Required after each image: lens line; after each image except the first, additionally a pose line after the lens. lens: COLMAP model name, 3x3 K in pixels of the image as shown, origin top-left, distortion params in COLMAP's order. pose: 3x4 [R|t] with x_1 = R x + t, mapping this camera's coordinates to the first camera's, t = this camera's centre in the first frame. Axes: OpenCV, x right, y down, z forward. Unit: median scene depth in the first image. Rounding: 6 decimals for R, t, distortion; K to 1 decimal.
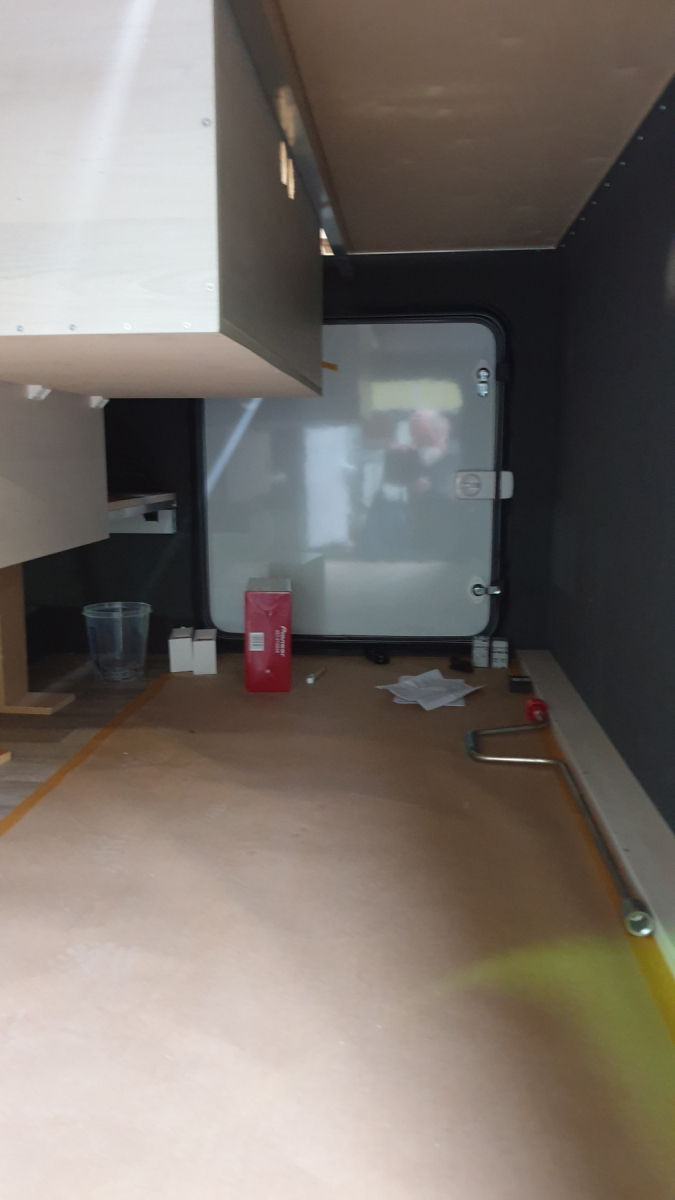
lens RADIAL K [[937.9, 0, 325.9], [0, 937.9, 580.6], [0, 0, 1]] dist [0.025958, -0.038660]
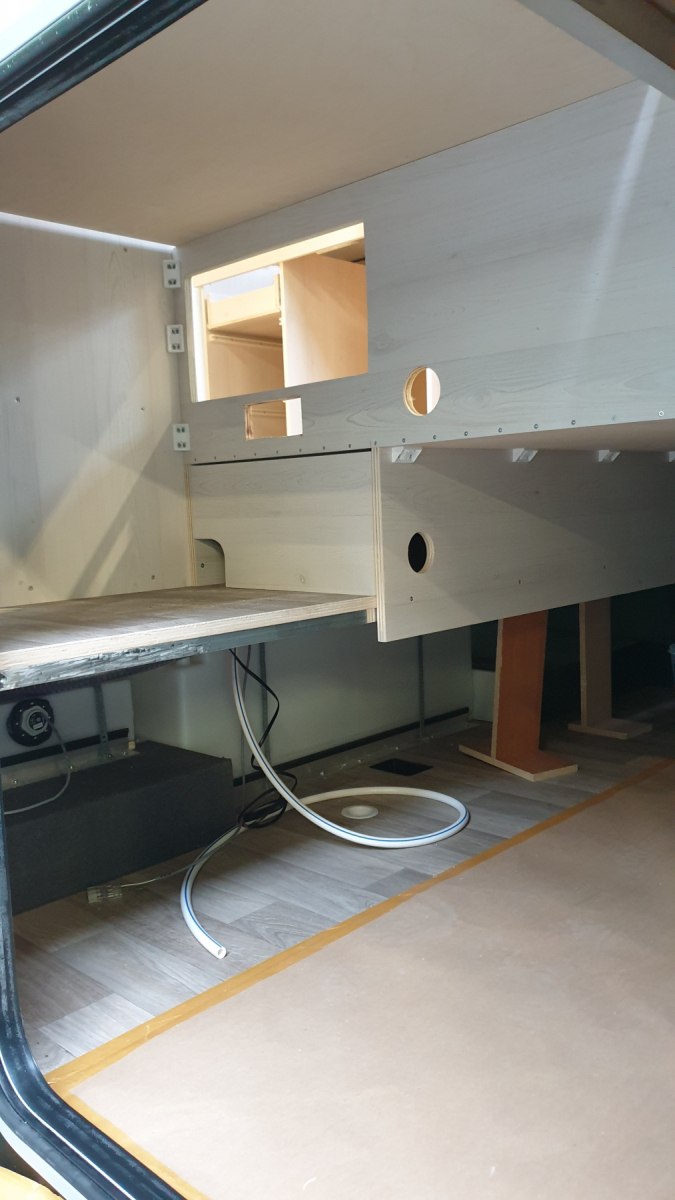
lens RADIAL K [[937.9, 0, 336.9], [0, 937.9, 600.1], [0, 0, 1]] dist [0.025958, -0.038660]
pose [[0.784570, 0.039368, -0.618789, 0.155832], [-0.049439, 0.998777, 0.000859, -0.007358], [0.618066, 0.029918, 0.785557, -0.108787]]
